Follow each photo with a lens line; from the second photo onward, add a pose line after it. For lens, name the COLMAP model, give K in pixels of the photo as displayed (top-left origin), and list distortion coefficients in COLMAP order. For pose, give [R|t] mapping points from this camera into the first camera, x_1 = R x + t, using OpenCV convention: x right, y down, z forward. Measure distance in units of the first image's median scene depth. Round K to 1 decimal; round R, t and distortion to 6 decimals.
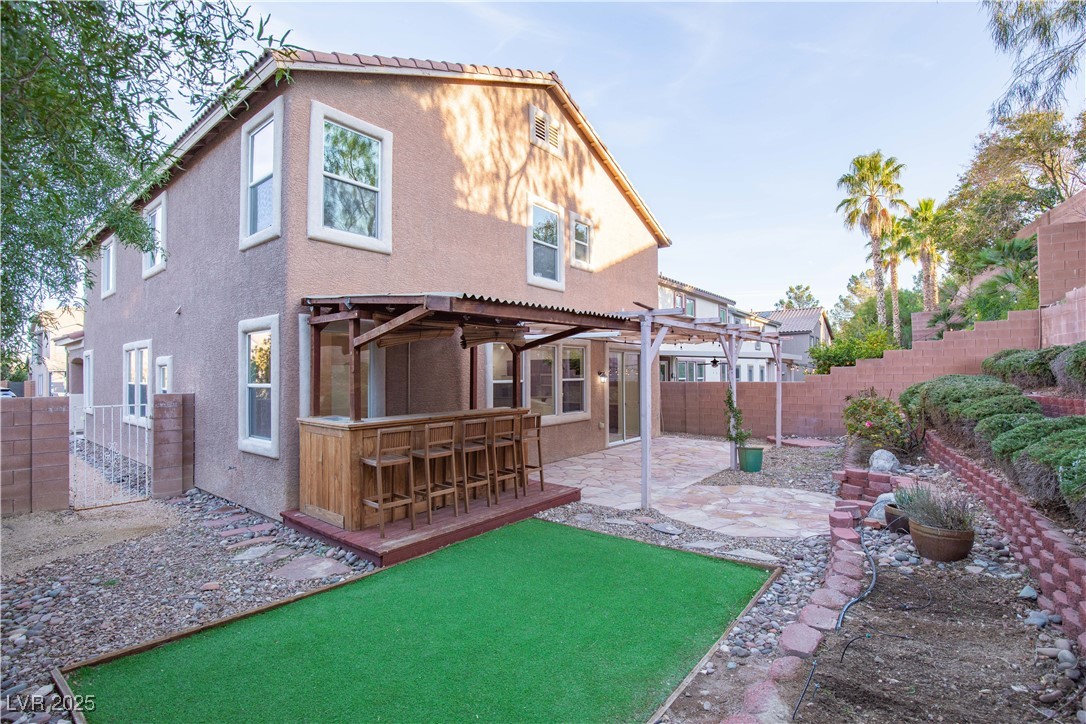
lens RADIAL K [[502.7, 0, 543.0], [0, 502.7, 362.0], [0, 0, 1]] dist [-0.037217, 0.008040]
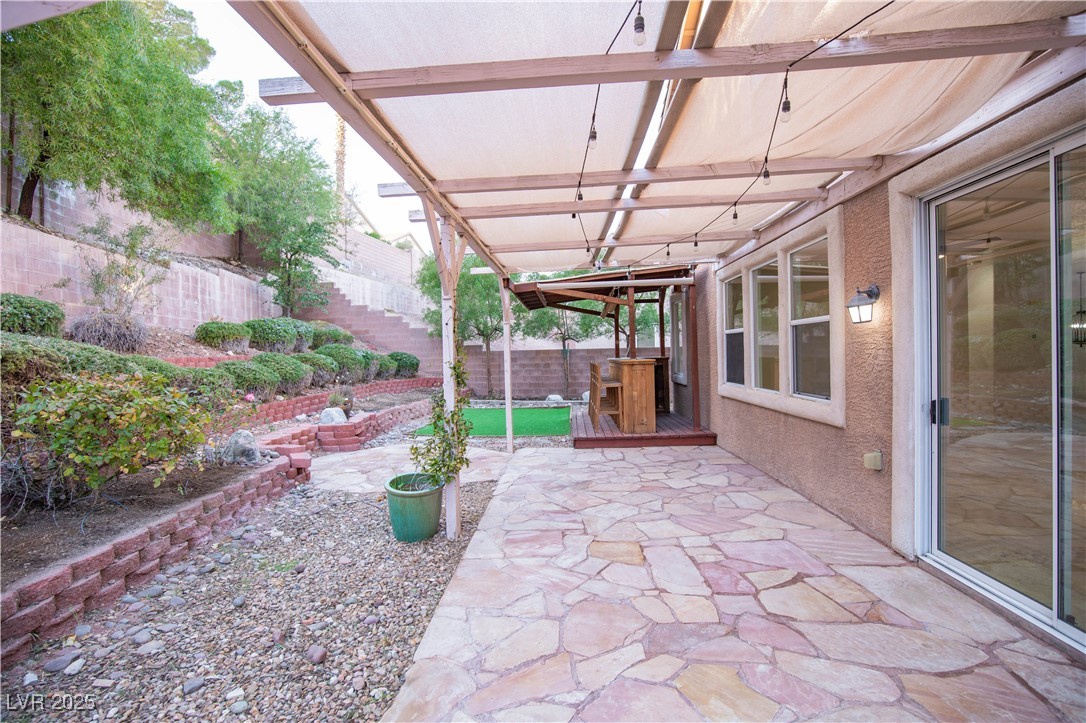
lens RADIAL K [[502.7, 0, 543.0], [0, 502.7, 361.5], [0, 0, 1]] dist [-0.037217, 0.008040]
pose [[-0.814799, 0.031665, -0.578878, 0.577633], [0.038113, 0.999273, 0.001015, 0.070822], [0.578490, -0.021236, -0.815413, 1.418727]]
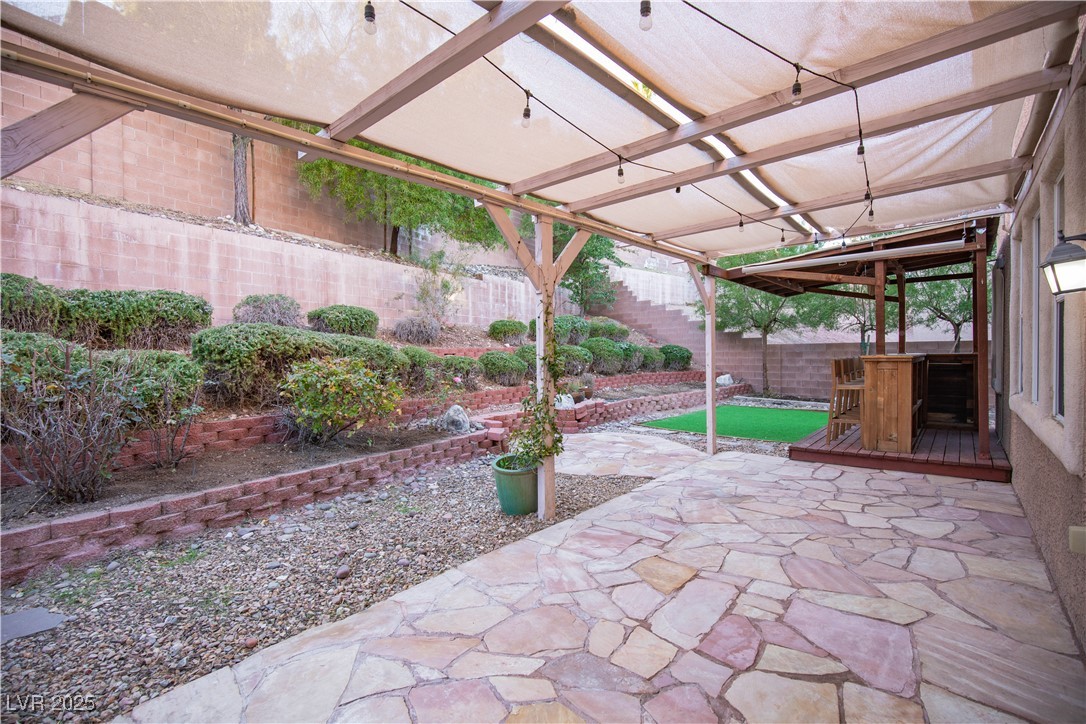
lens RADIAL K [[496.6, 0, 543.0], [0, 496.6, 362.0], [0, 0, 1]] dist [-0.026502, 0.000100]
pose [[-0.998755, 0.016483, 0.047082, 0.370658], [0.016327, 0.999860, -0.003701, 0.078600], [-0.047137, -0.002928, -0.998884, 1.470375]]
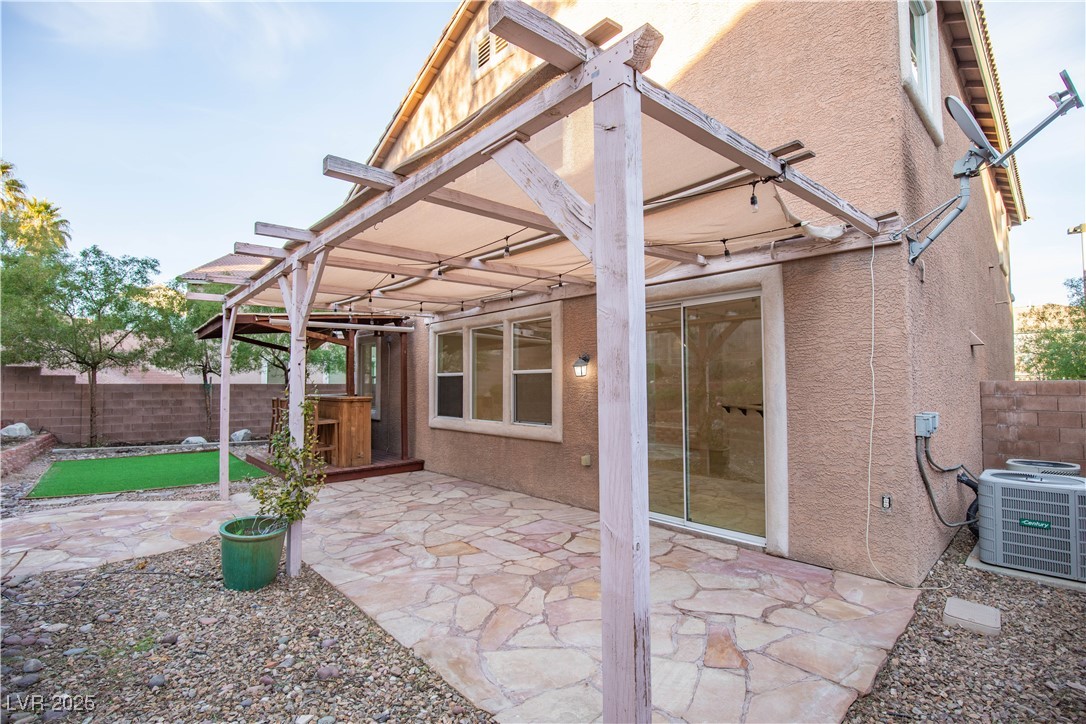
lens RADIAL K [[502.7, 0, 543.0], [0, 502.7, 362.0], [0, 0, 1]] dist [-0.037217, 0.008040]
pose [[-0.163669, -0.037460, -0.985804, 0.794622], [0.025872, 0.998772, -0.042248, 0.058334], [0.986176, -0.032419, -0.162498, 1.305388]]
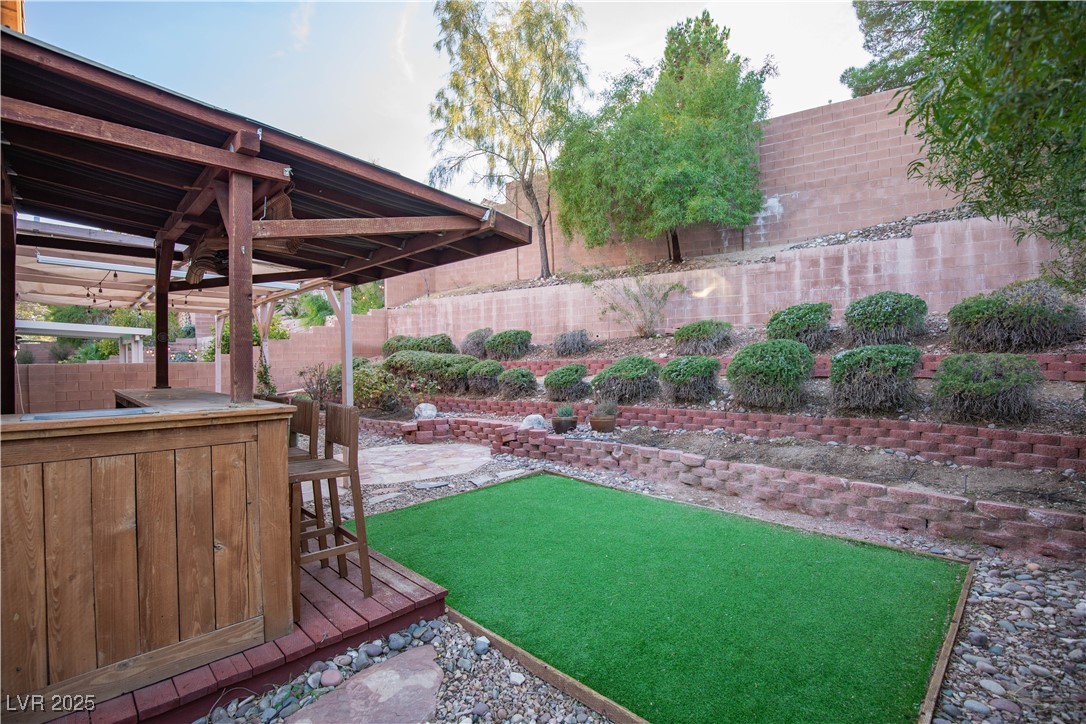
lens RADIAL K [[502.7, 0, 543.0], [0, 502.7, 362.0], [0, 0, 1]] dist [-0.037217, 0.008040]
pose [[0.091586, -0.000041, 0.995797, -0.487395], [-0.008750, 0.999961, 0.000846, 0.048234], [-0.995759, -0.008791, 0.091582, 0.425679]]
